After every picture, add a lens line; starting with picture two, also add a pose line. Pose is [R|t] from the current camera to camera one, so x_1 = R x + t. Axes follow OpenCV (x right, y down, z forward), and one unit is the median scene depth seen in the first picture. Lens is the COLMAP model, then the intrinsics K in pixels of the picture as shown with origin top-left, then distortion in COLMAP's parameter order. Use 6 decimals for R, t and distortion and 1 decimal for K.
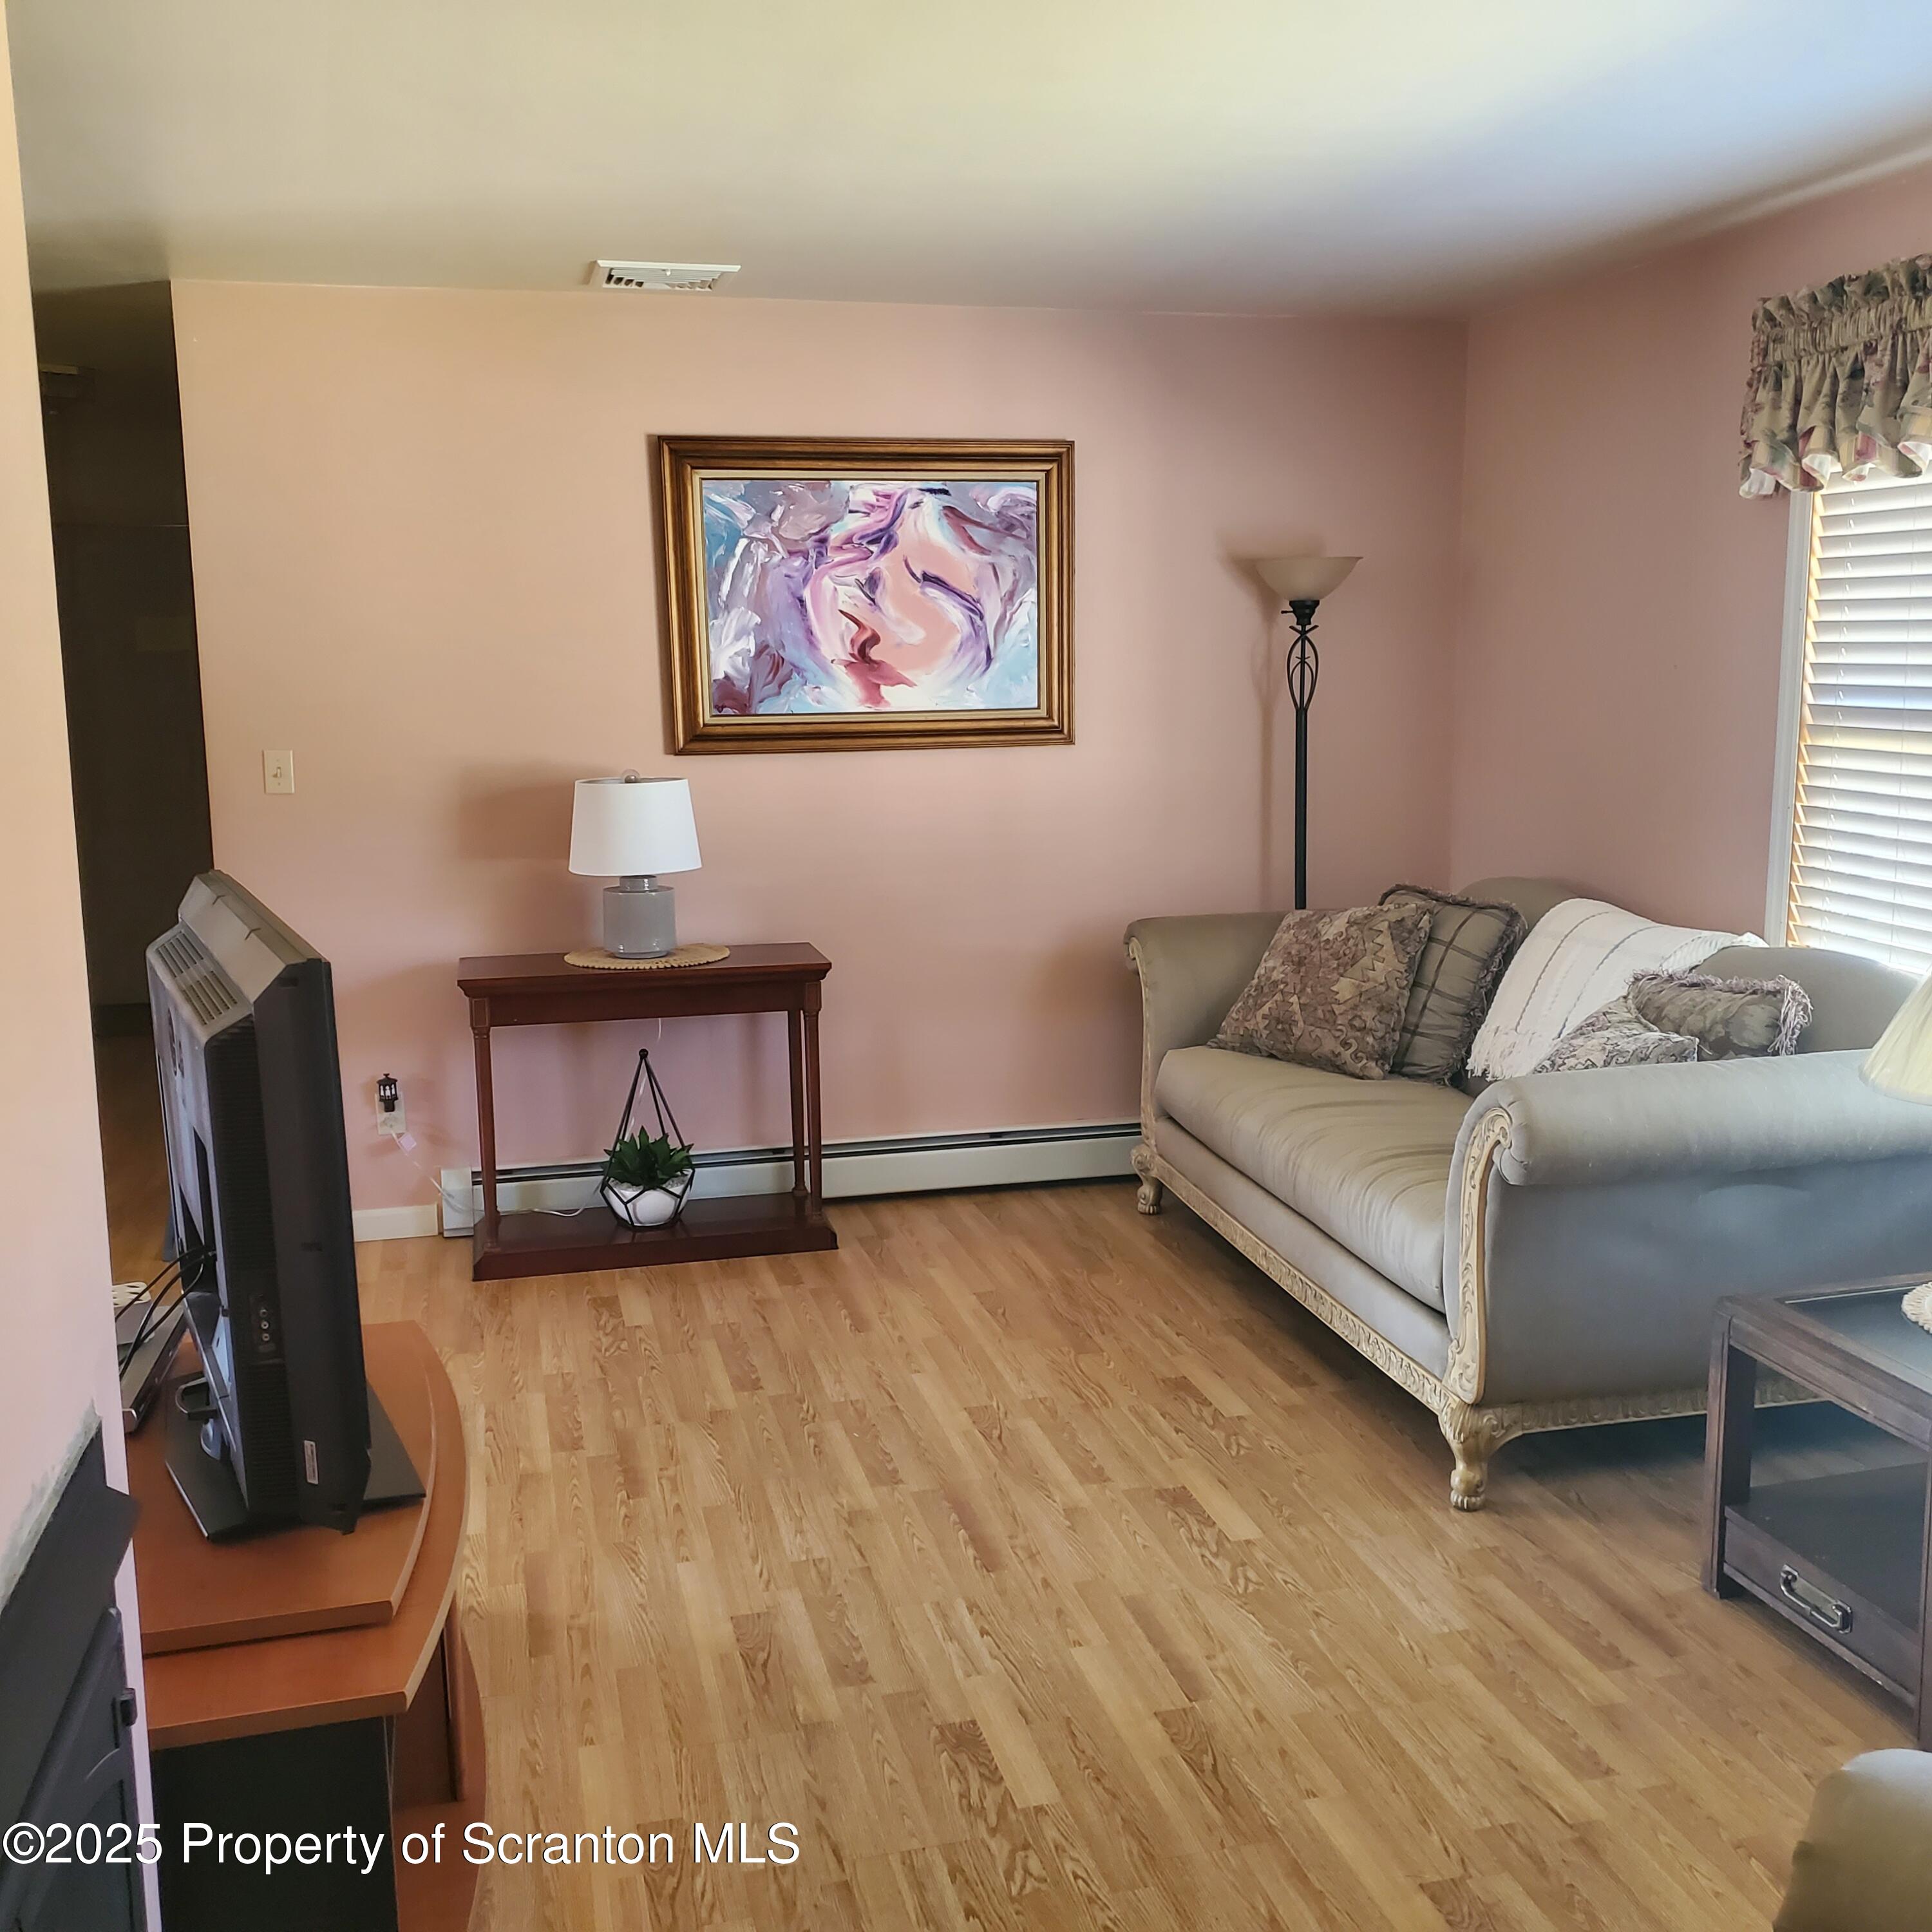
lens RADIAL K [[2016.2, 0, 980.3], [0, 2016.2, 966.9], [0, 0, 1]] dist [-0.011963, 0.000000]
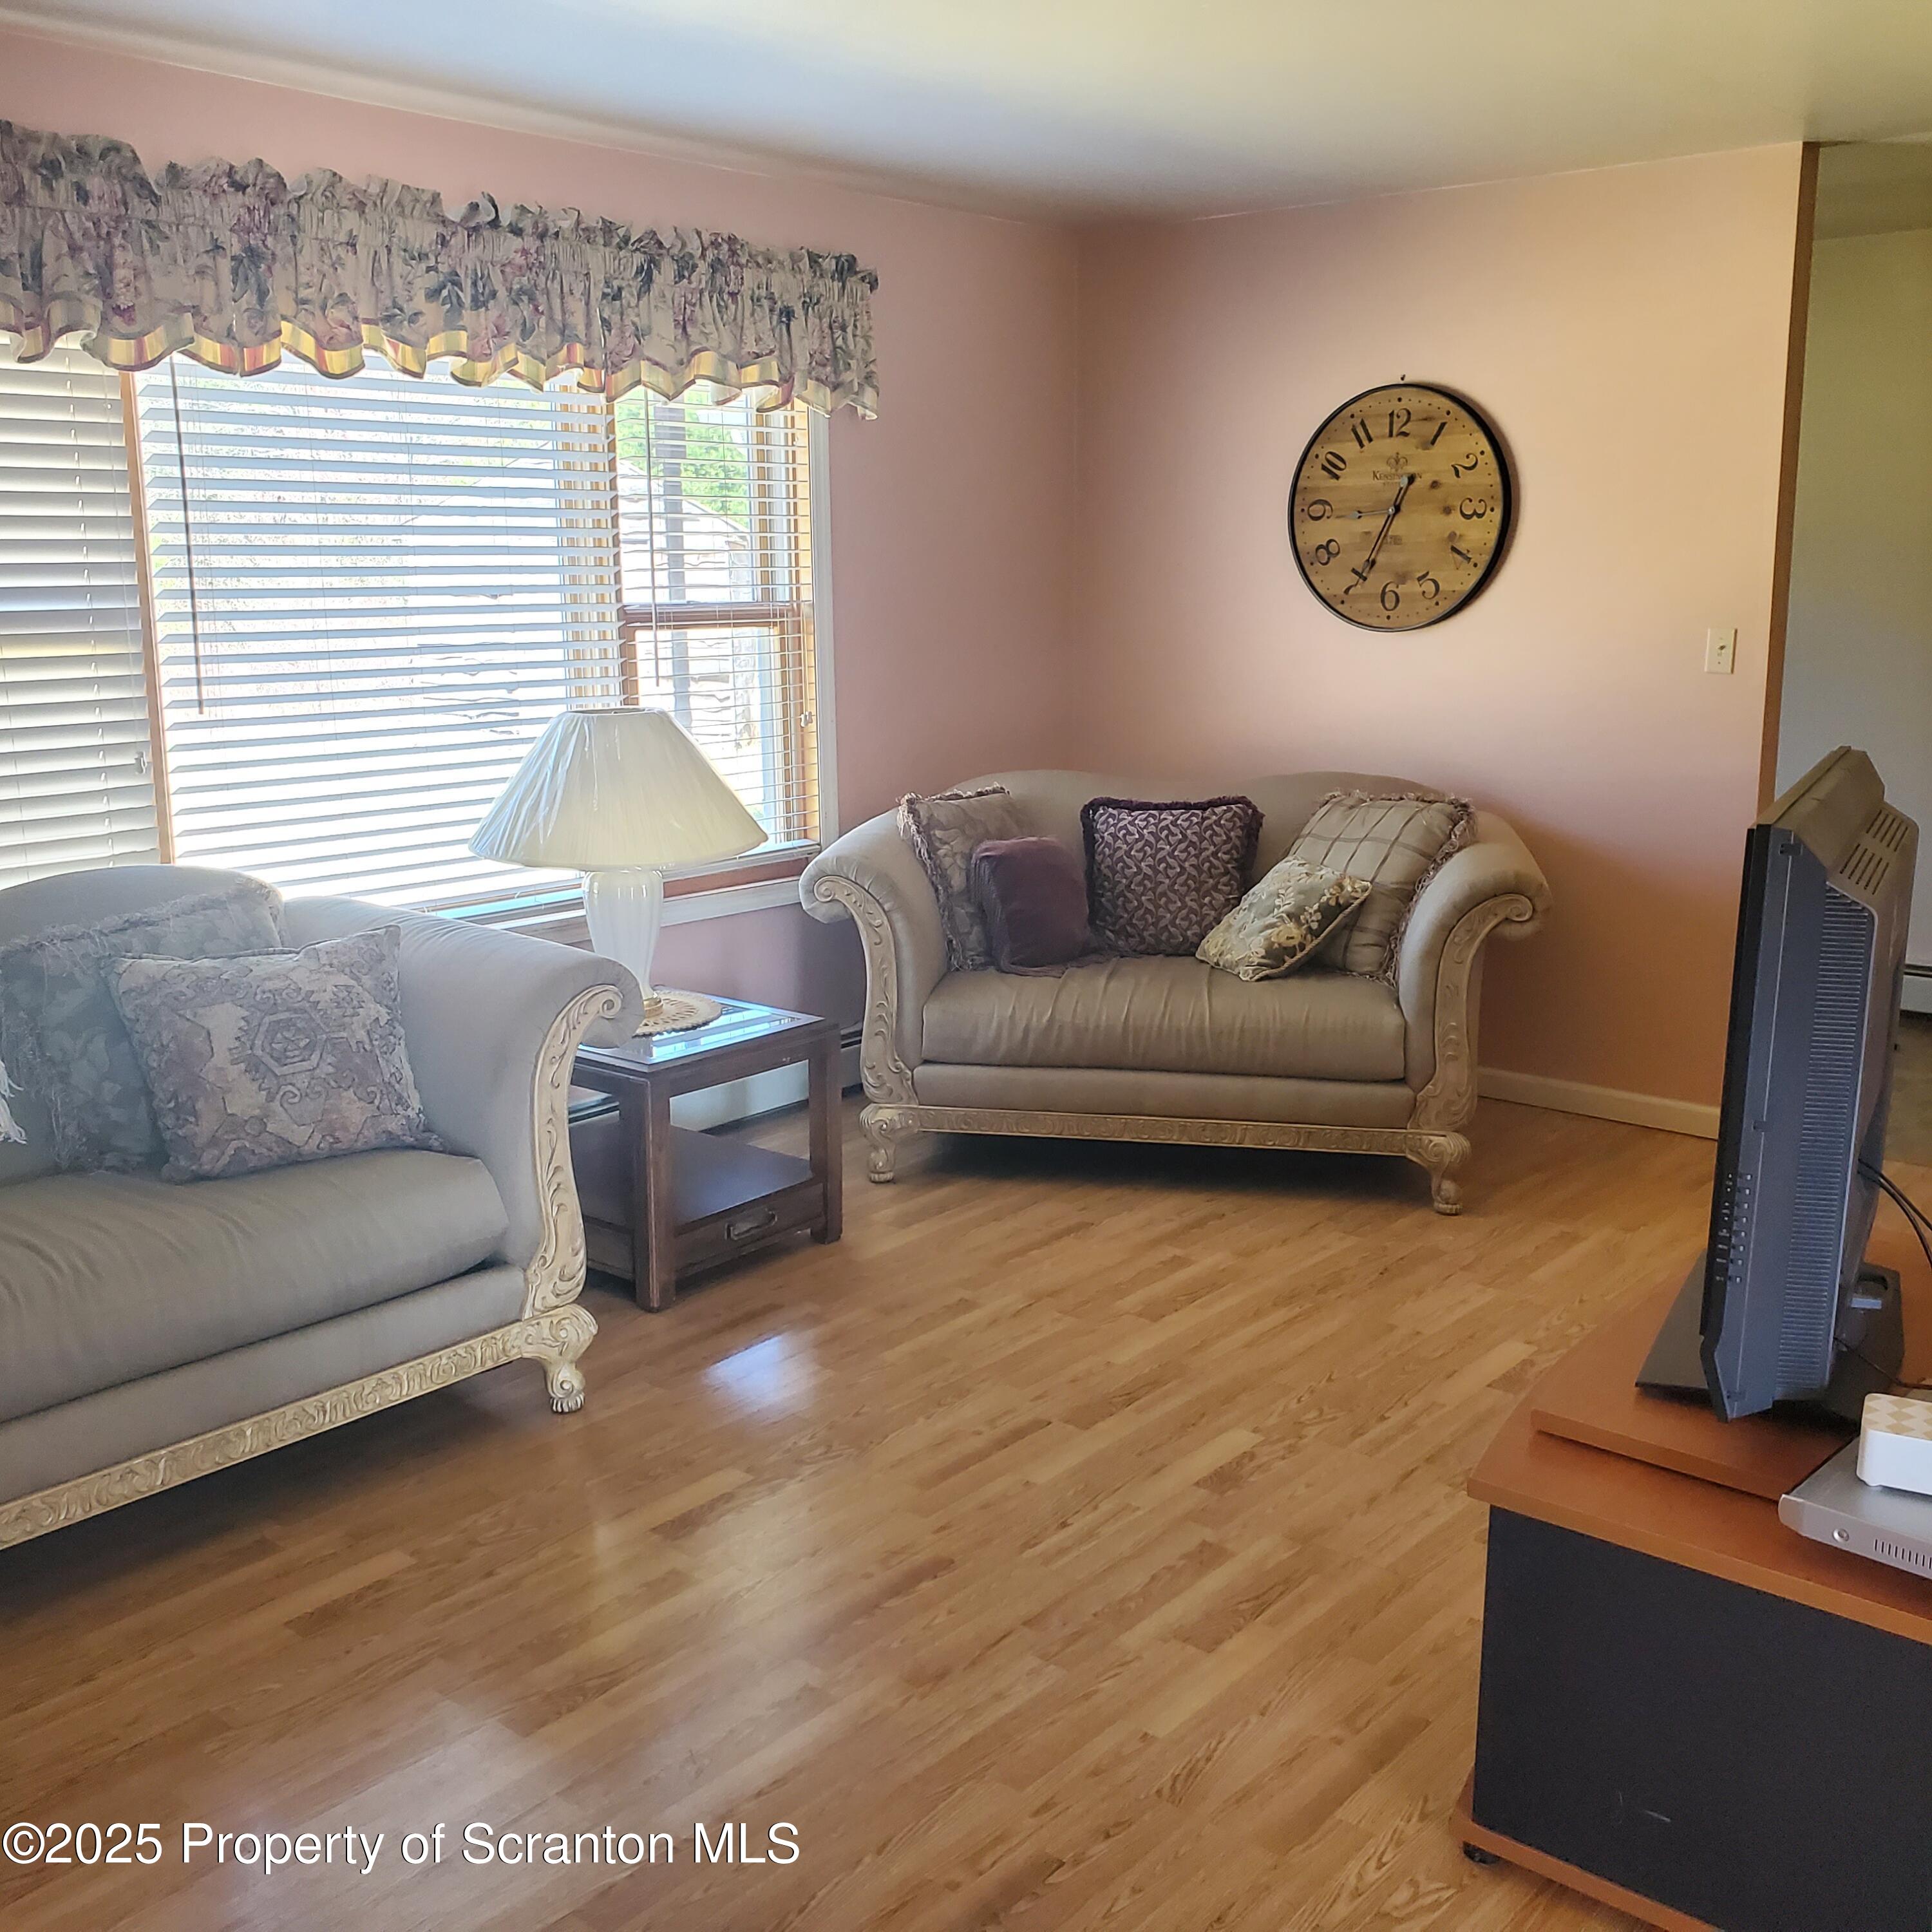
lens RADIAL K [[2016.2, 0, 980.2], [0, 2016.2, 970.2], [0, 0, 1]] dist [-0.011963, 0.000000]
pose [[-0.585478, -0.164805, 0.793760, -0.735156], [0.141355, 0.943366, 0.300131, -0.239453], [-0.798270, 0.287922, -0.529024, 1.510843]]
